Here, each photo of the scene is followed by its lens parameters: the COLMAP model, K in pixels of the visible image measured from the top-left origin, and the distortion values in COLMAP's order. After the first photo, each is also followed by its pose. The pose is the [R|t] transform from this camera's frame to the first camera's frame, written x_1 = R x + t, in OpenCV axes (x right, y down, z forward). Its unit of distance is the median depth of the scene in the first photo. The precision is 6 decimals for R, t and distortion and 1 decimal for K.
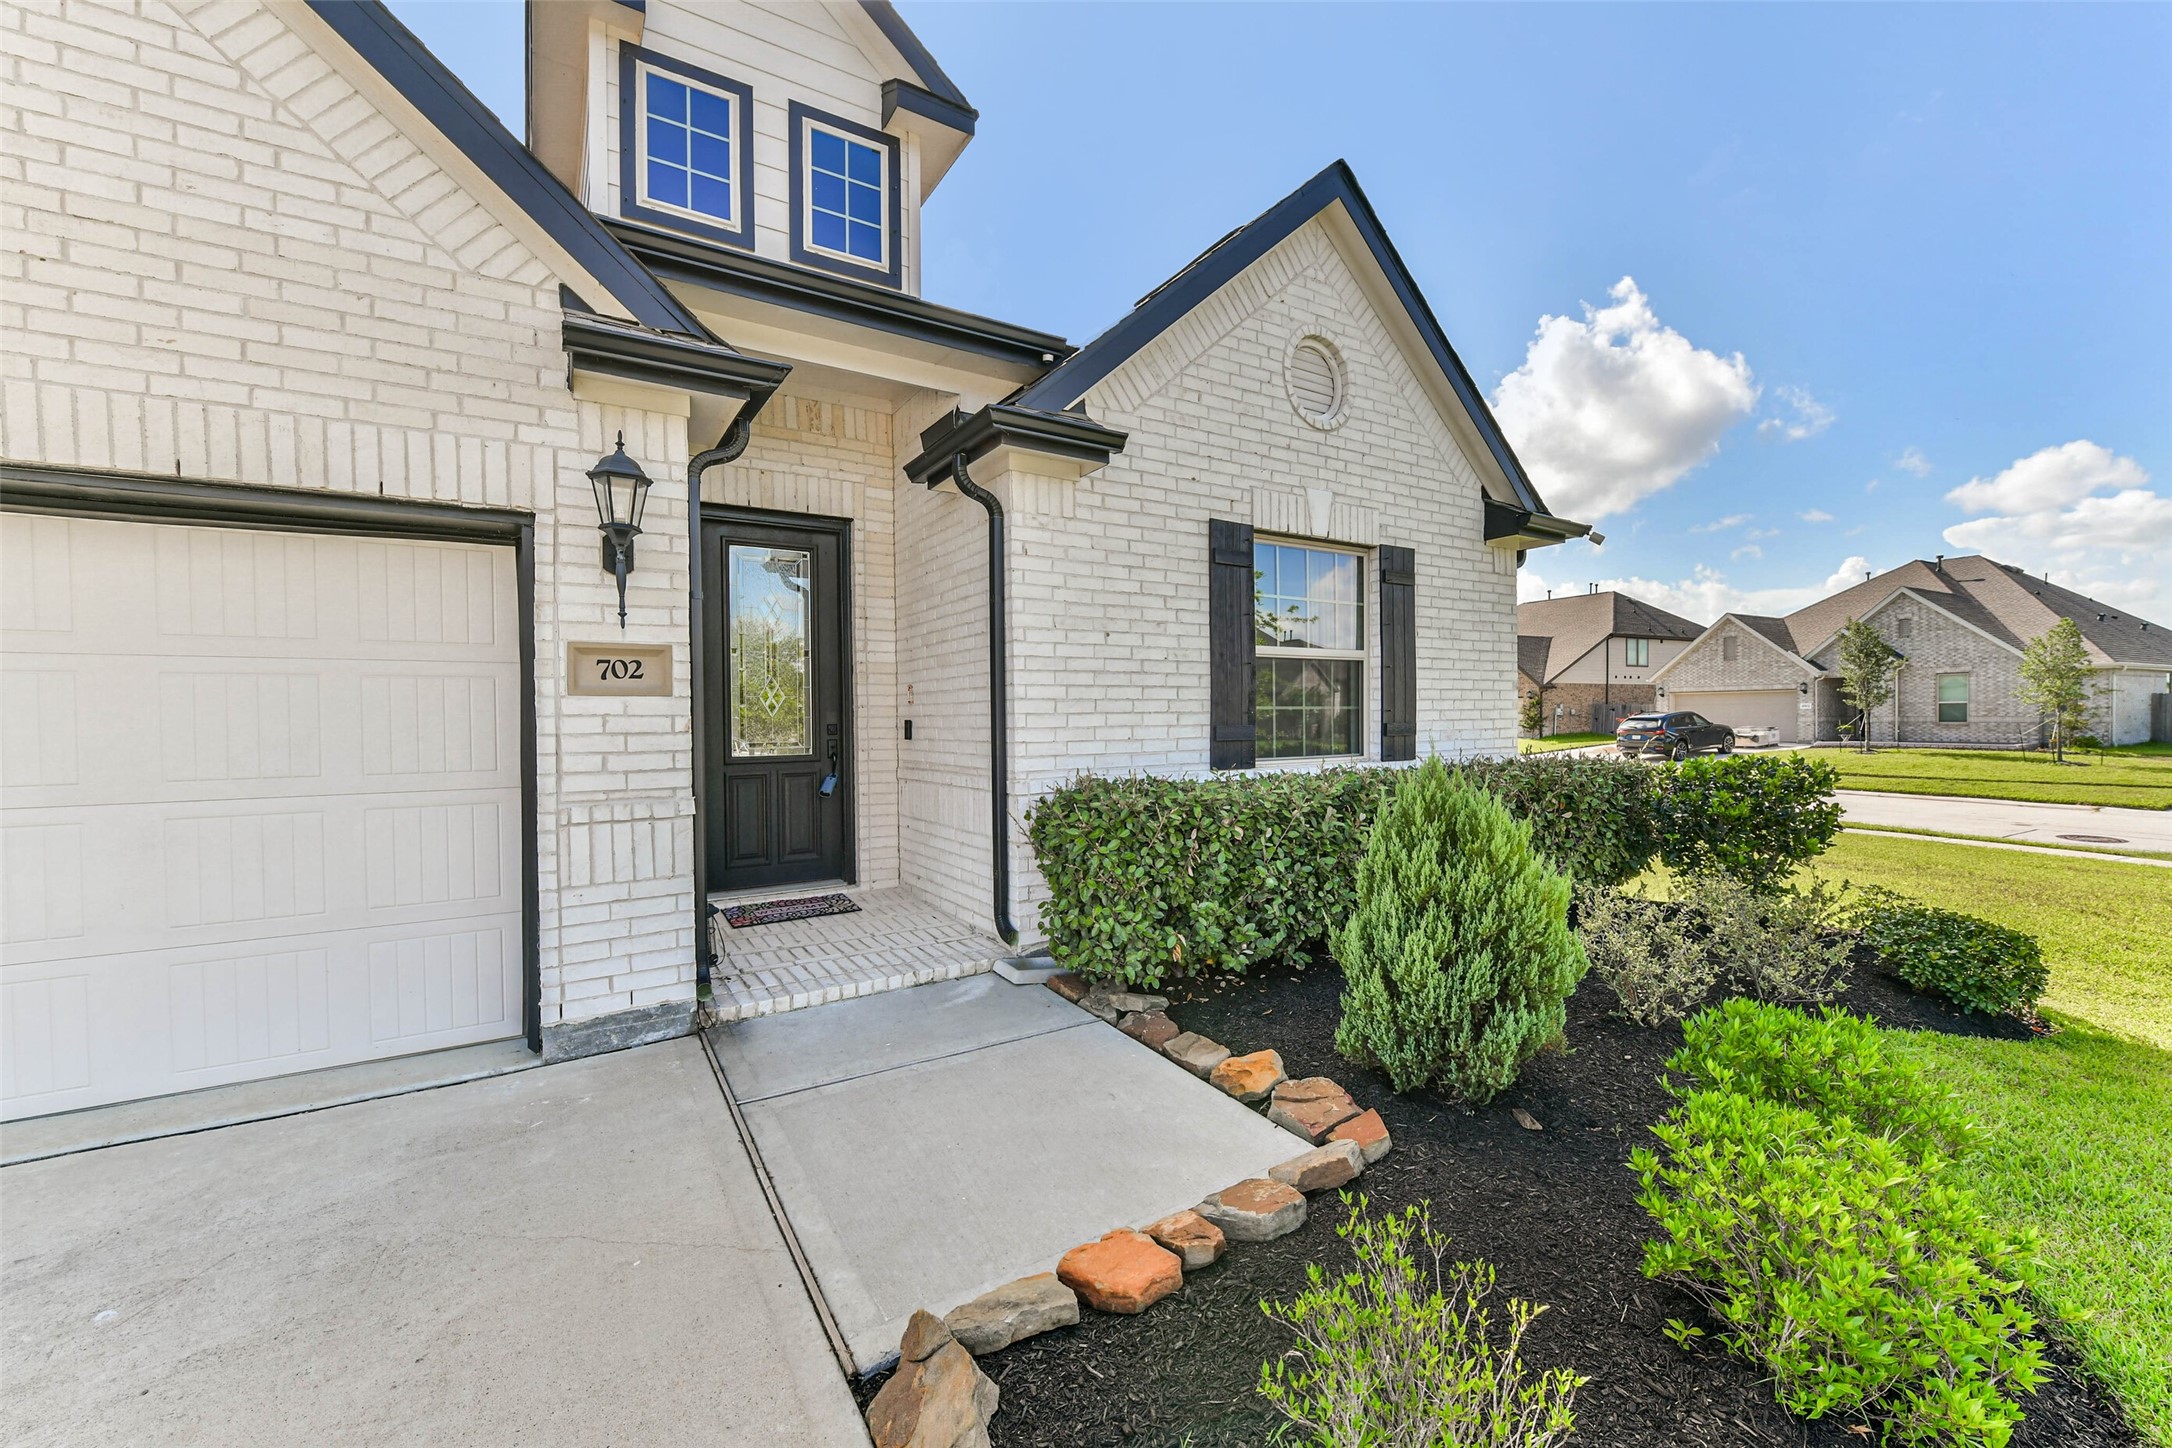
lens RADIAL K [[841.2, 0, 1056.1], [0, 841.2, 719.7], [0, 0, 1]] dist [0.024312, -0.004493]
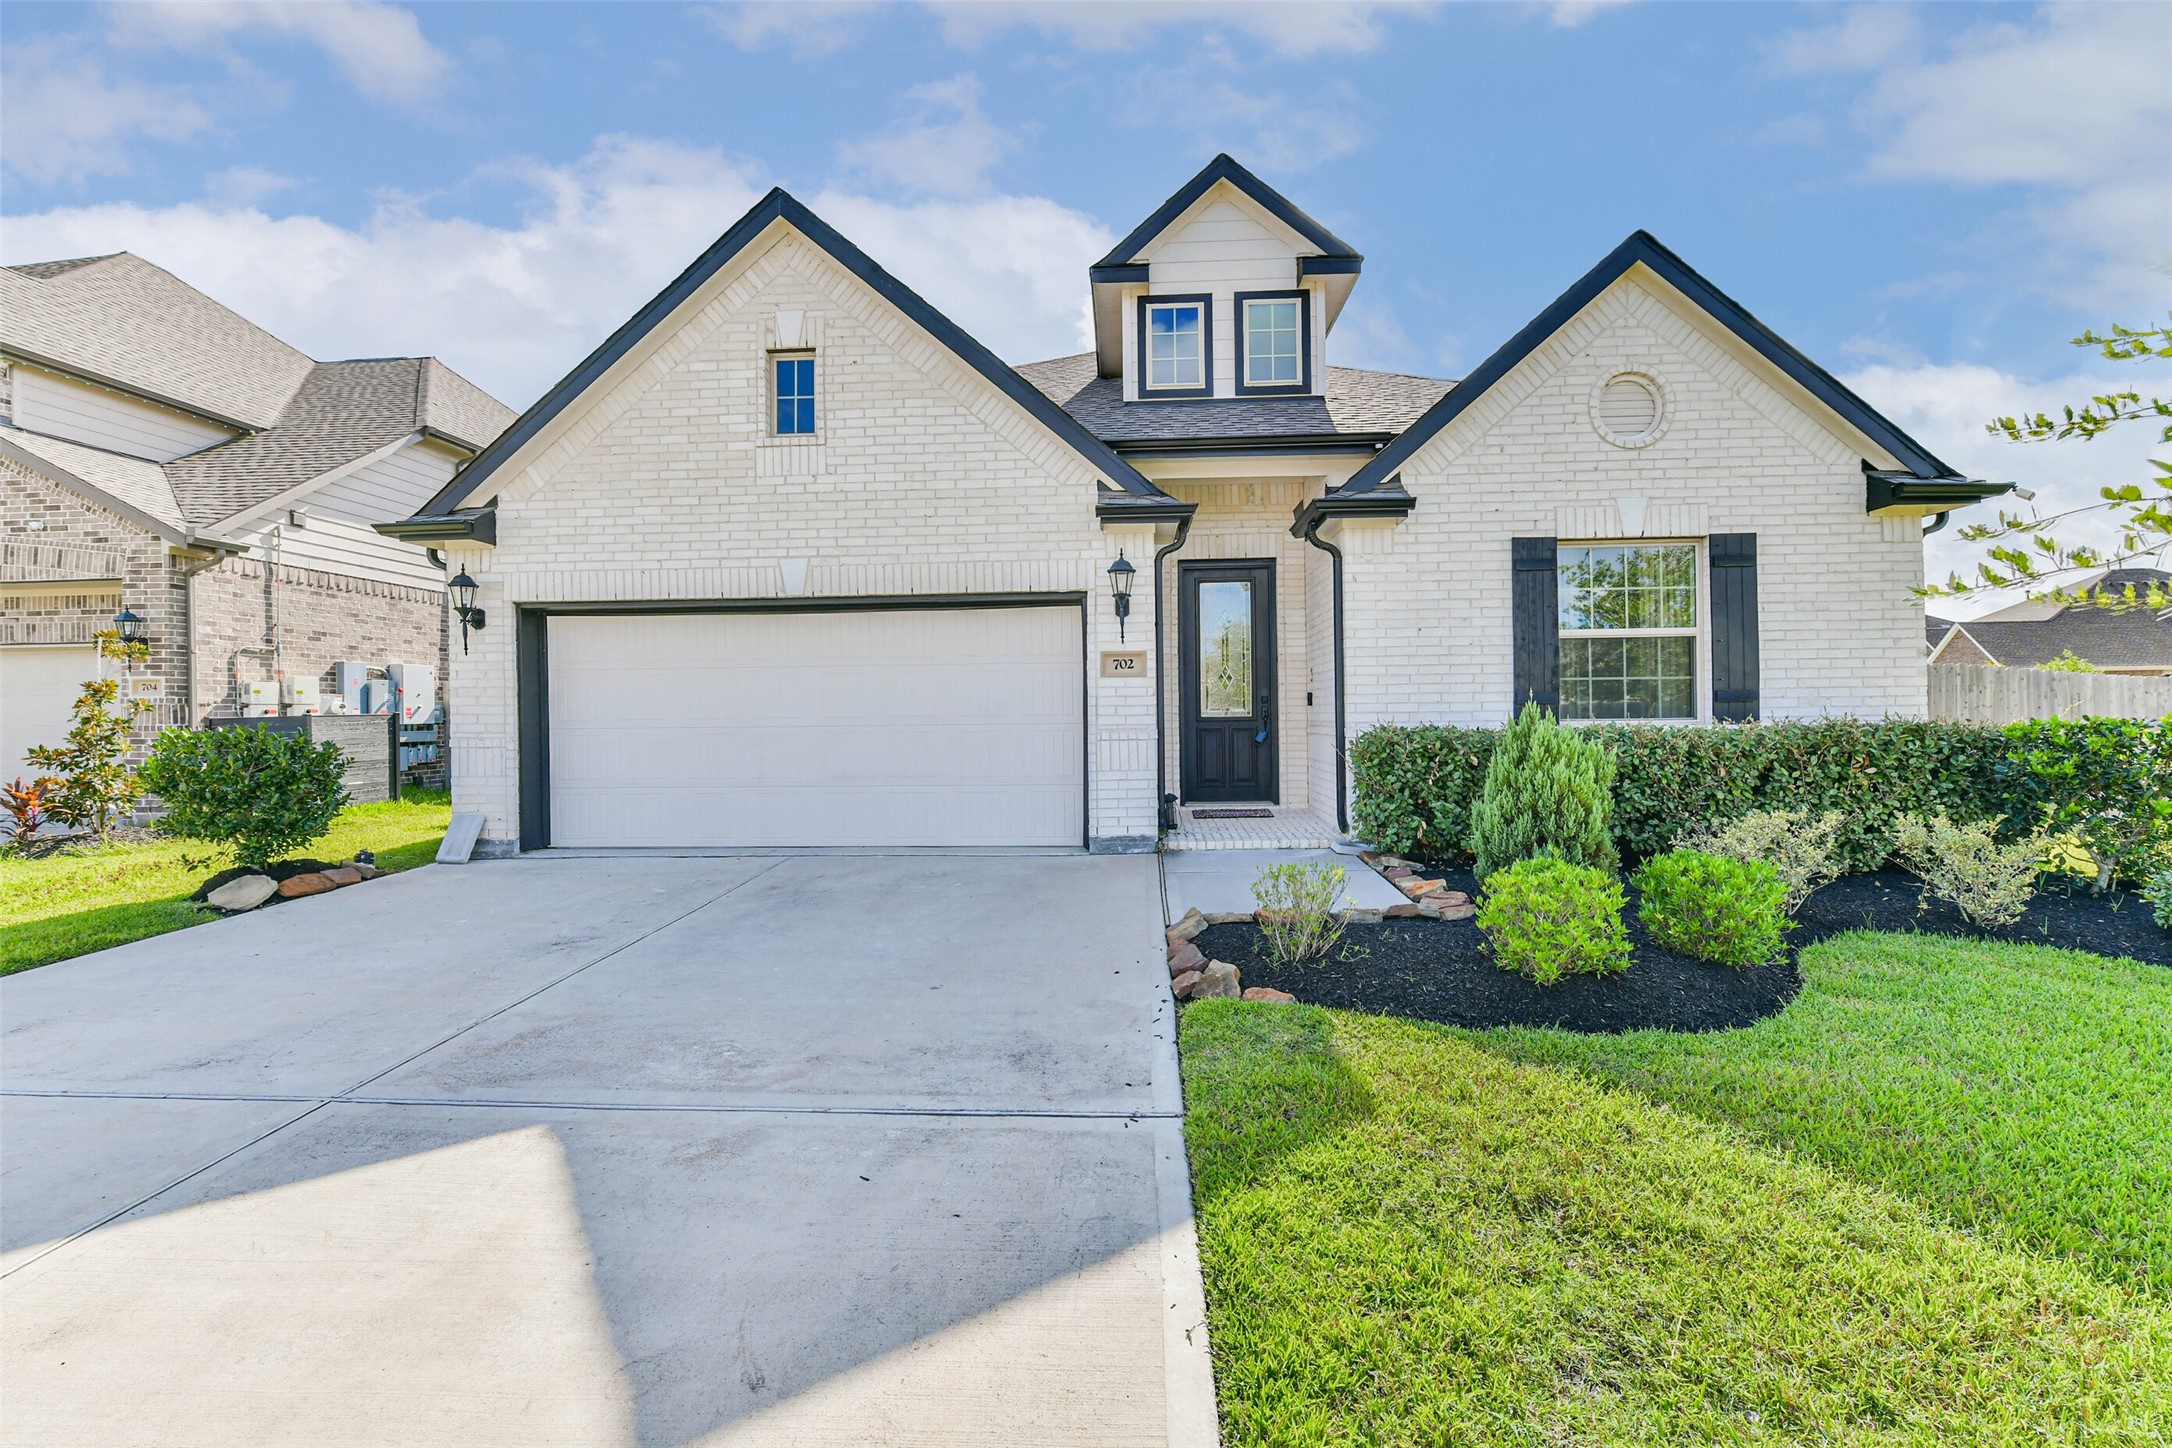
lens RADIAL K [[867.8, 0, 1086.9], [0, 867.8, 702.5], [0, 0, 1]] dist [0.033980, -0.008484]
pose [[0.823063, -0.005885, -0.567920, 0.420519], [0.002967, 0.999977, -0.006063, 0.029970], [0.567943, 0.003305, 0.823061, -0.532265]]
